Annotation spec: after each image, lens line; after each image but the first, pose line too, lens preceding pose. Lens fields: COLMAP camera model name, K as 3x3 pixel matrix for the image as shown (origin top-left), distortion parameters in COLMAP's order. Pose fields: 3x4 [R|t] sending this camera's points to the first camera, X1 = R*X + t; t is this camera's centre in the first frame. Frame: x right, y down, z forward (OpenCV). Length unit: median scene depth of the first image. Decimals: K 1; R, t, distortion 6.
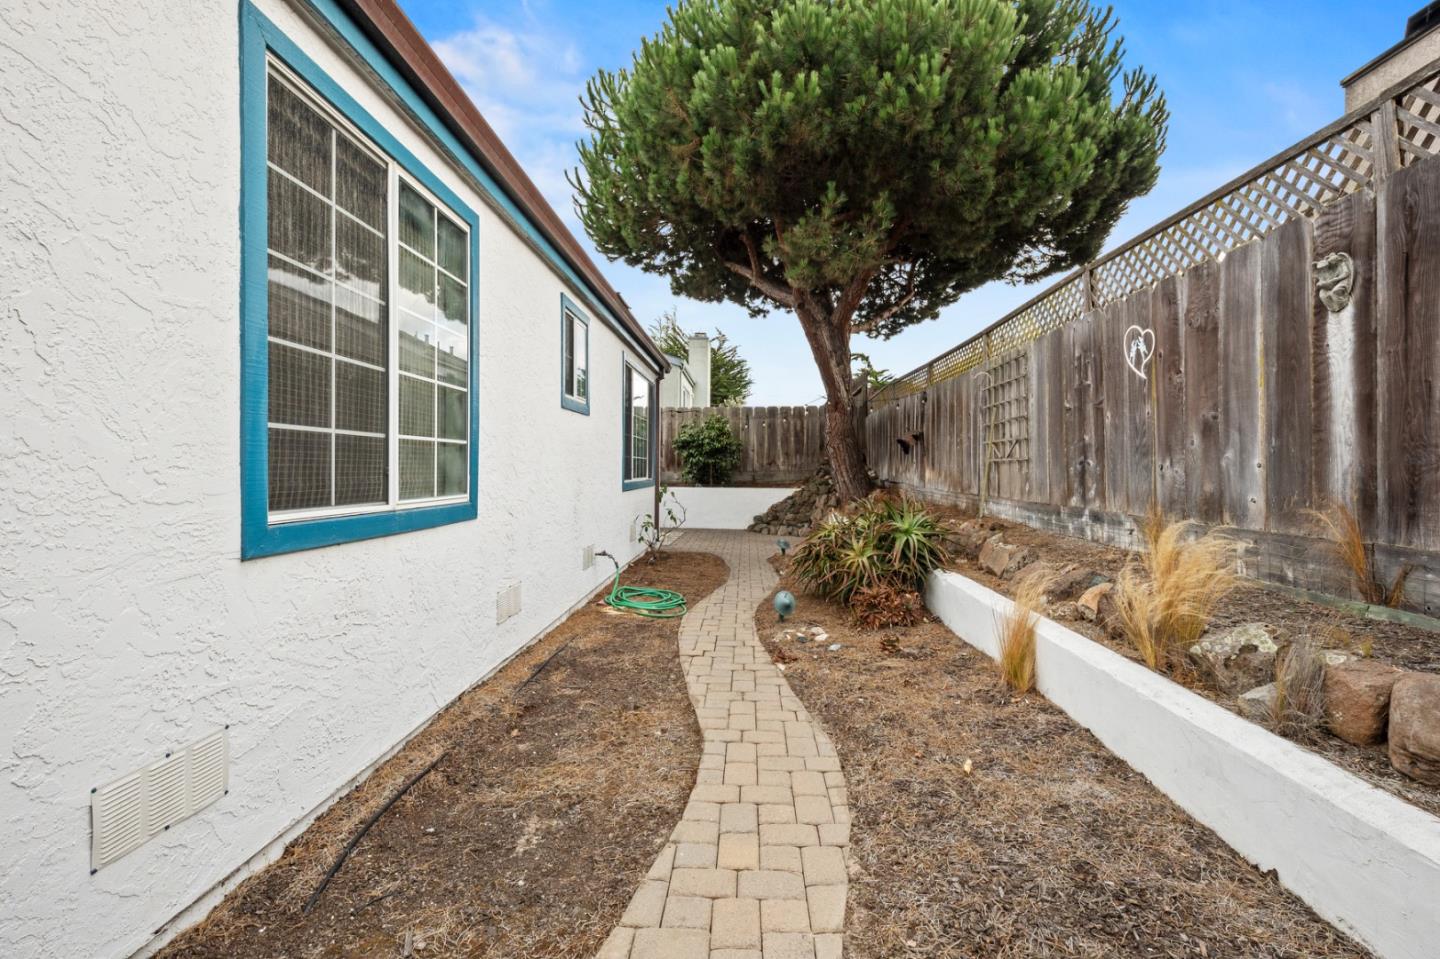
lens RADIAL K [[425.0, 0, 729.5], [0, 425.0, 468.7], [0, 0, 1]] dist [-0.000038, -0.000015]
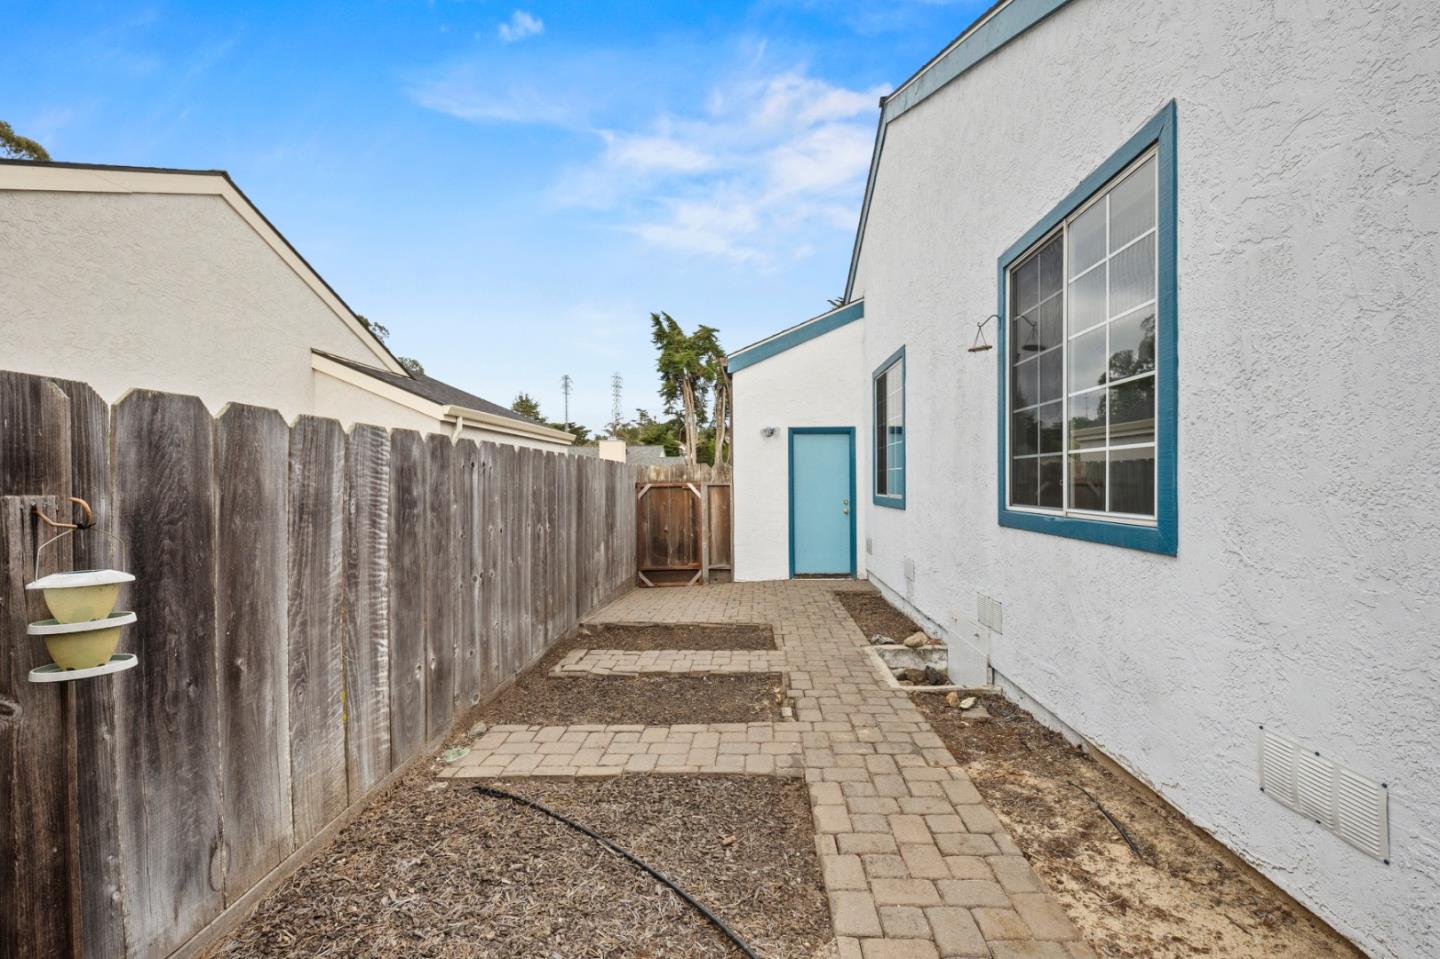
lens RADIAL K [[429.3, 0, 720.0], [0, 429.3, 479.5], [0, 0, 1]] dist [-0.000784, -0.000089]
pose [[-0.998236, 0.015379, -0.057342, 0.199189], [0.015189, 0.999878, 0.003743, -0.020405], [0.057392, 0.002866, -0.998348, 2.128307]]
